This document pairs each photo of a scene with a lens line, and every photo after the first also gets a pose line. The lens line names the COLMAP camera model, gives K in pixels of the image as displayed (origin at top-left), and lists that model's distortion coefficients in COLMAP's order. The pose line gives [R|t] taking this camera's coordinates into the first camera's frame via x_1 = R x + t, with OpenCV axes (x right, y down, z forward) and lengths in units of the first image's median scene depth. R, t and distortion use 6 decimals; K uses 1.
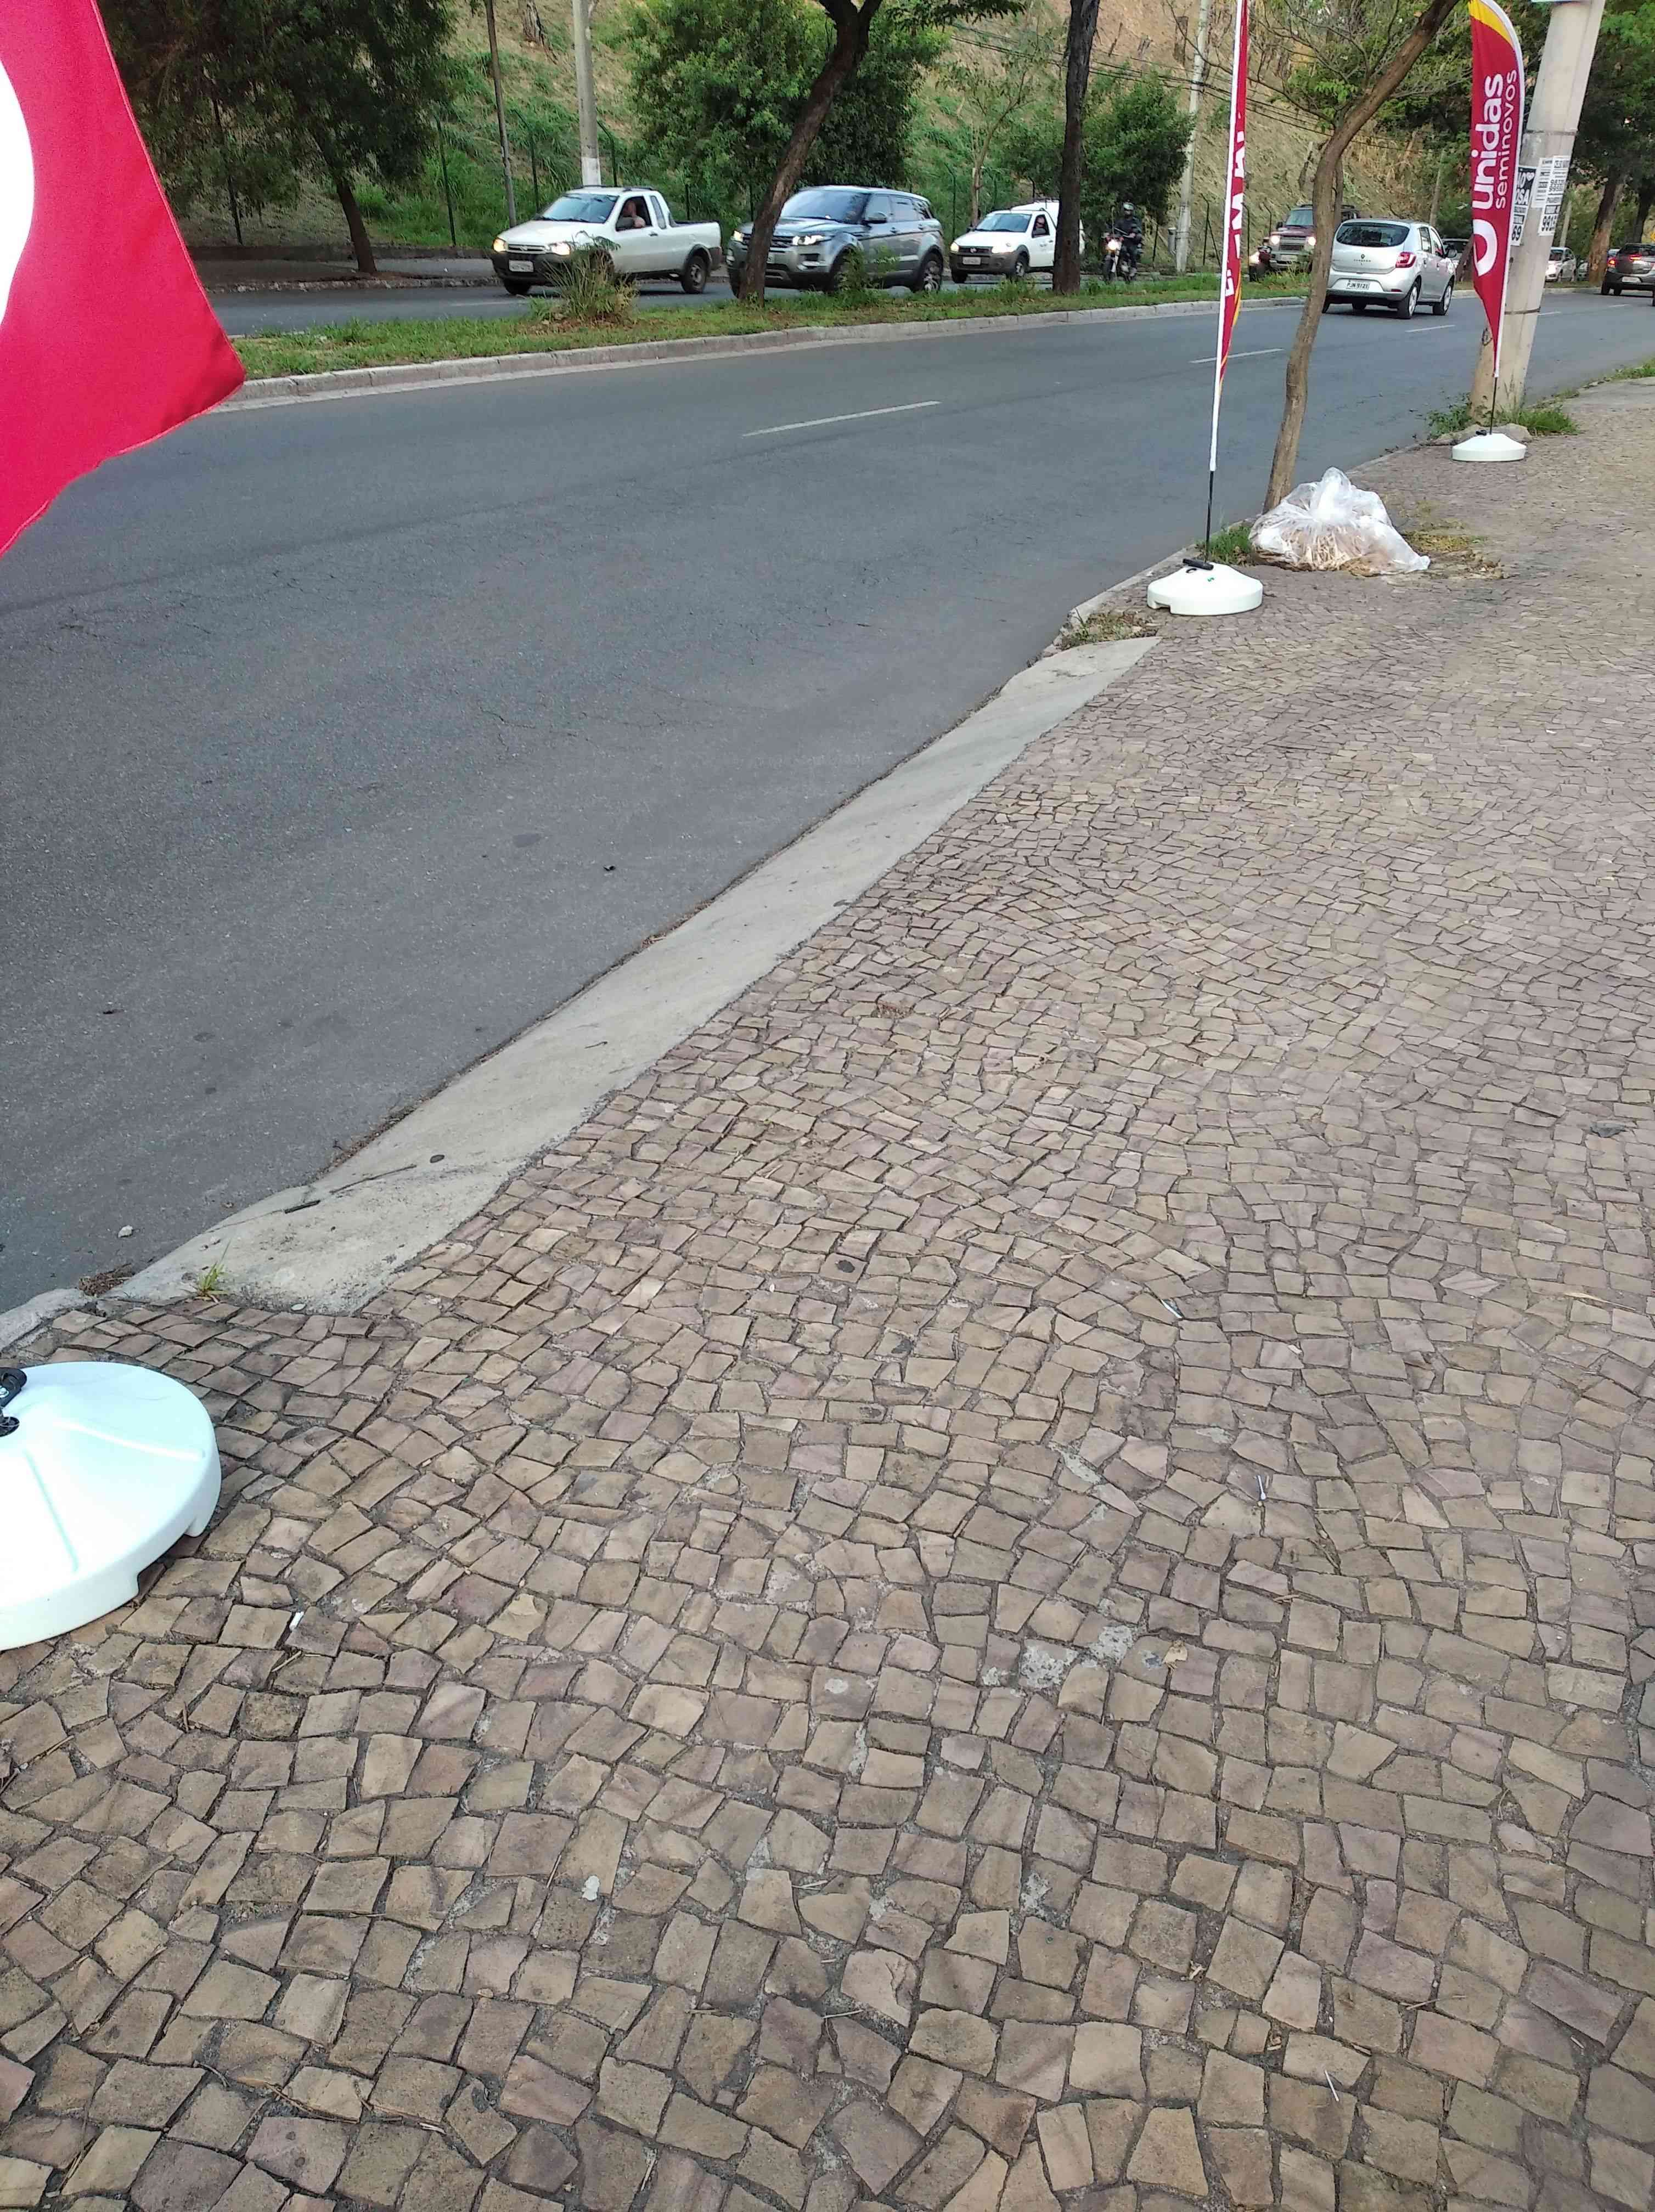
lens RADIAL K [[1638.8, 0, 851.2], [0, 1638.8, 1079.4], [0, 0, 1]] dist [0.044866, -0.073563]
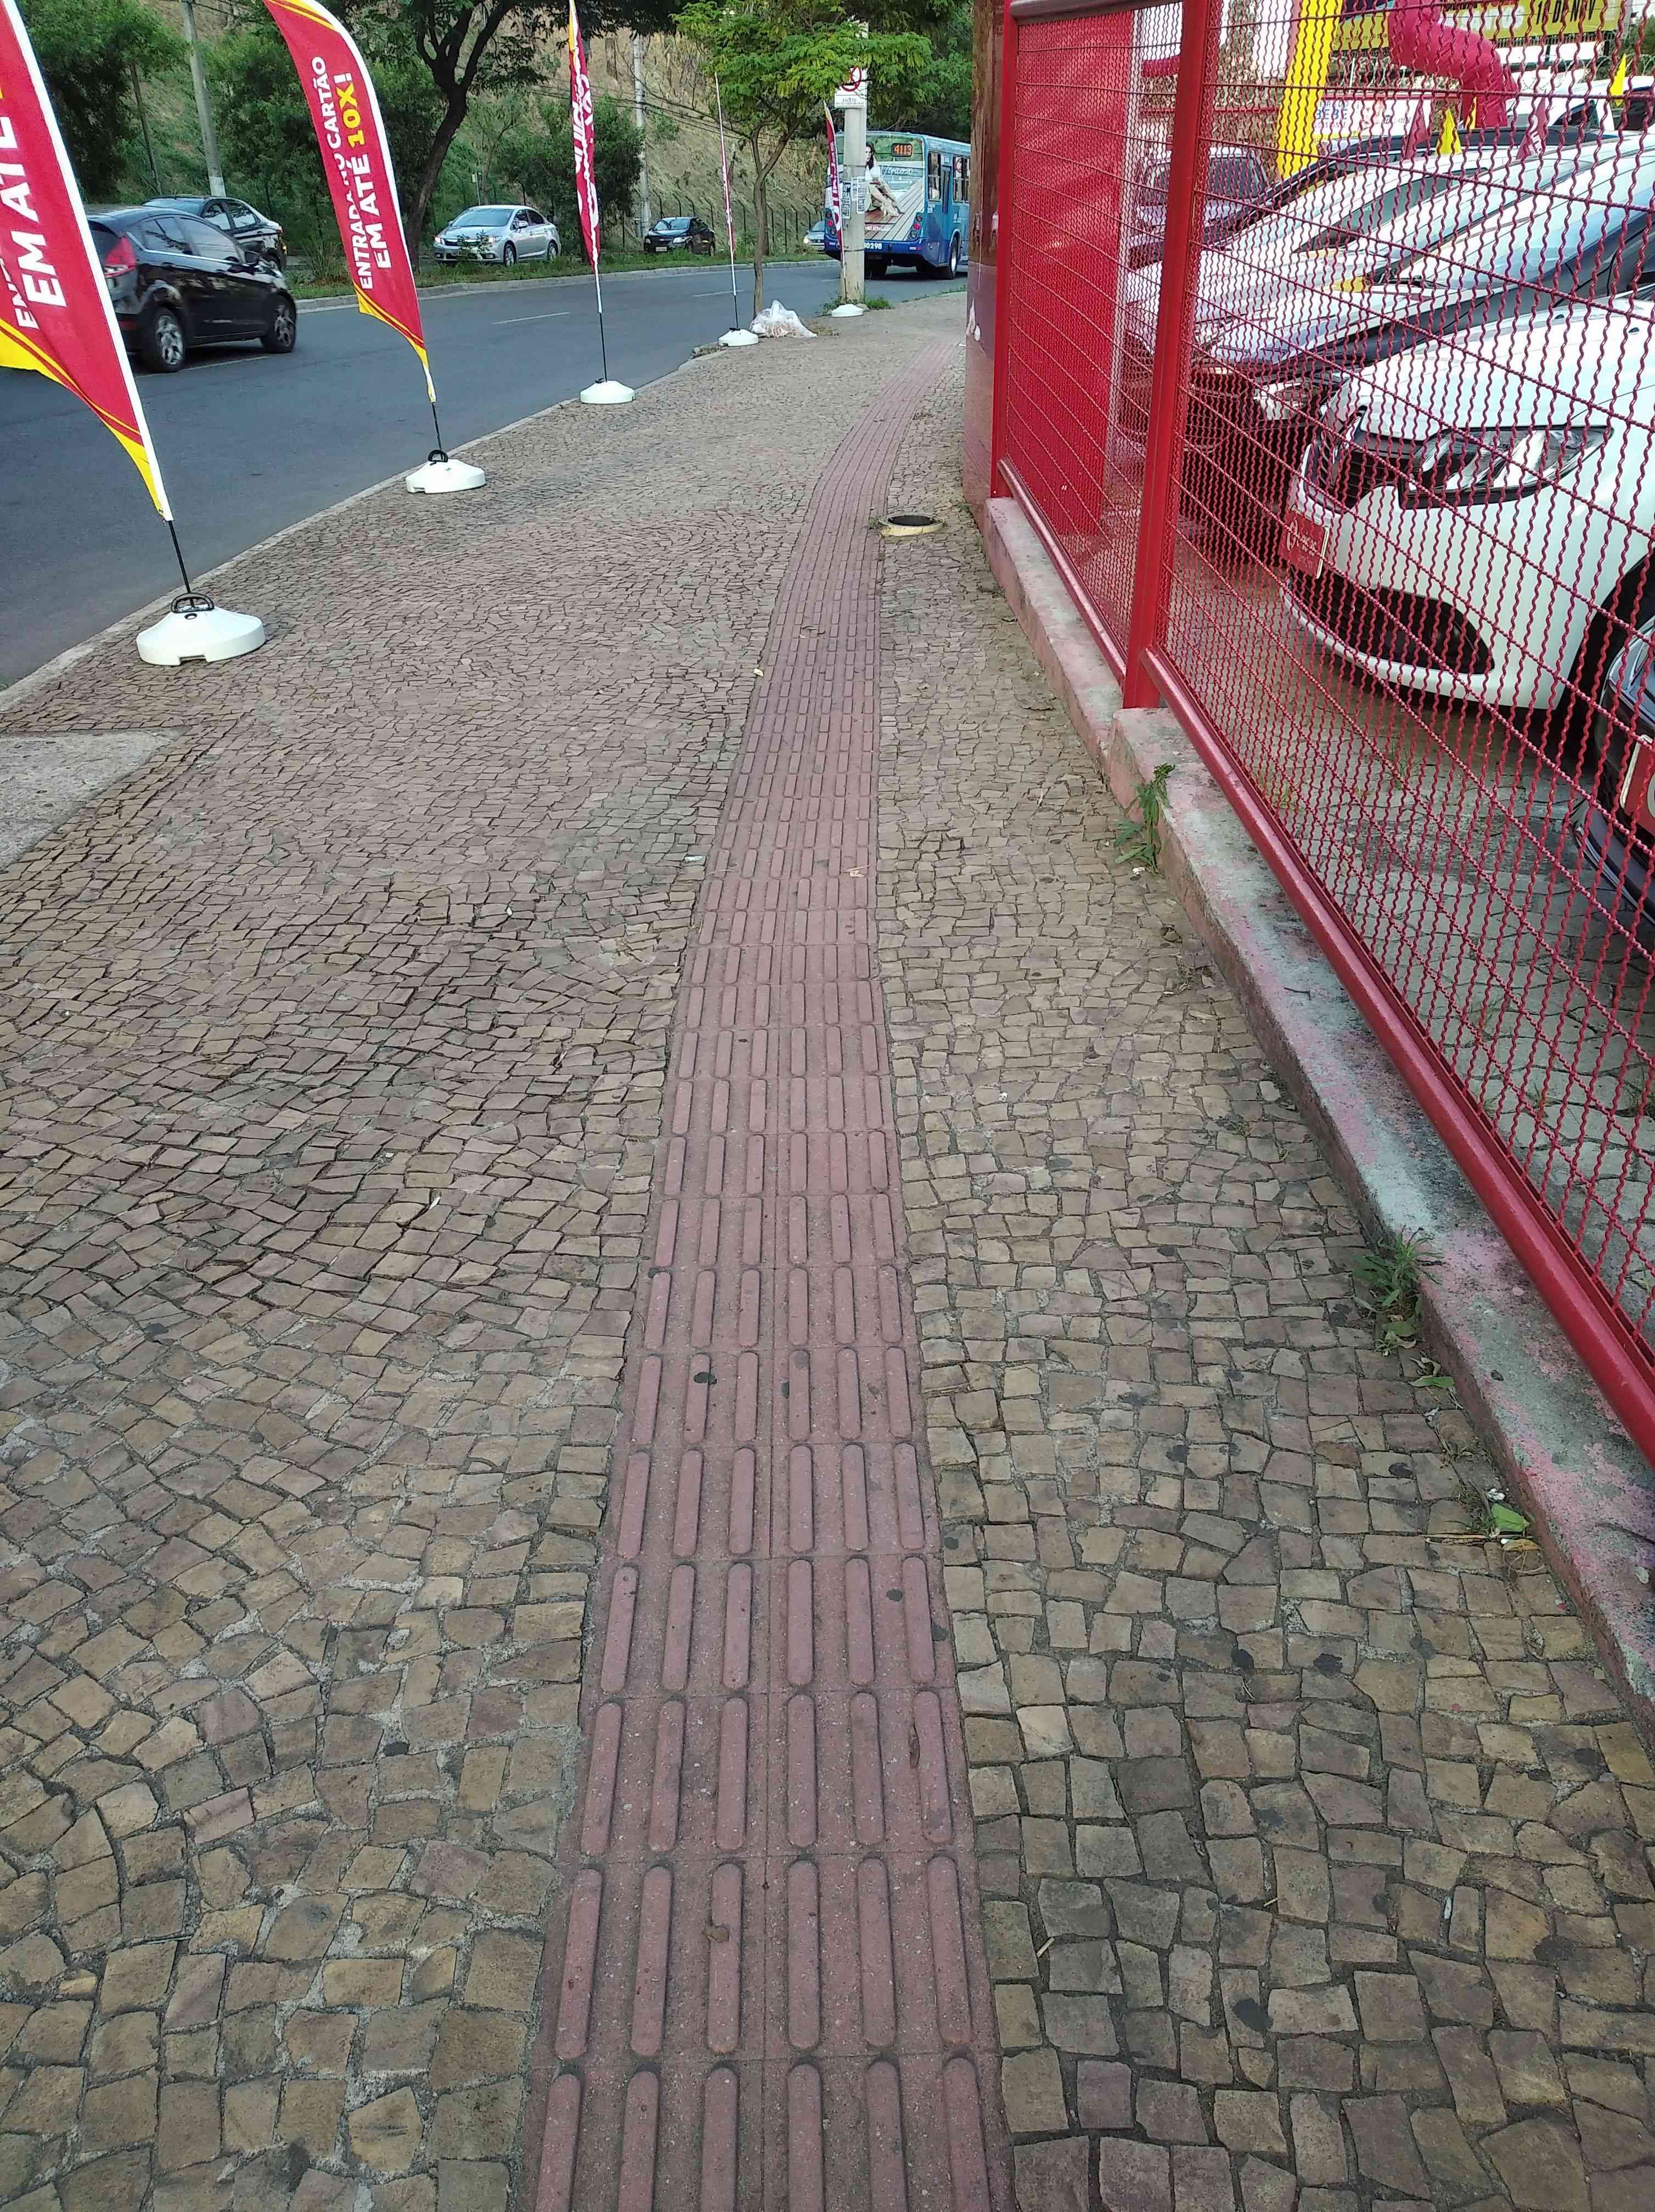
lens RADIAL K [[1638.8, 0, 851.2], [0, 1638.8, 1079.4], [0, 0, 1]] dist [0.044866, -0.073563]
pose [[0.954717, -0.157498, 0.252408, -1.032422], [0.156903, 0.987355, 0.022615, 1.854502], [-0.252778, 0.018012, 0.967357, -3.542338]]
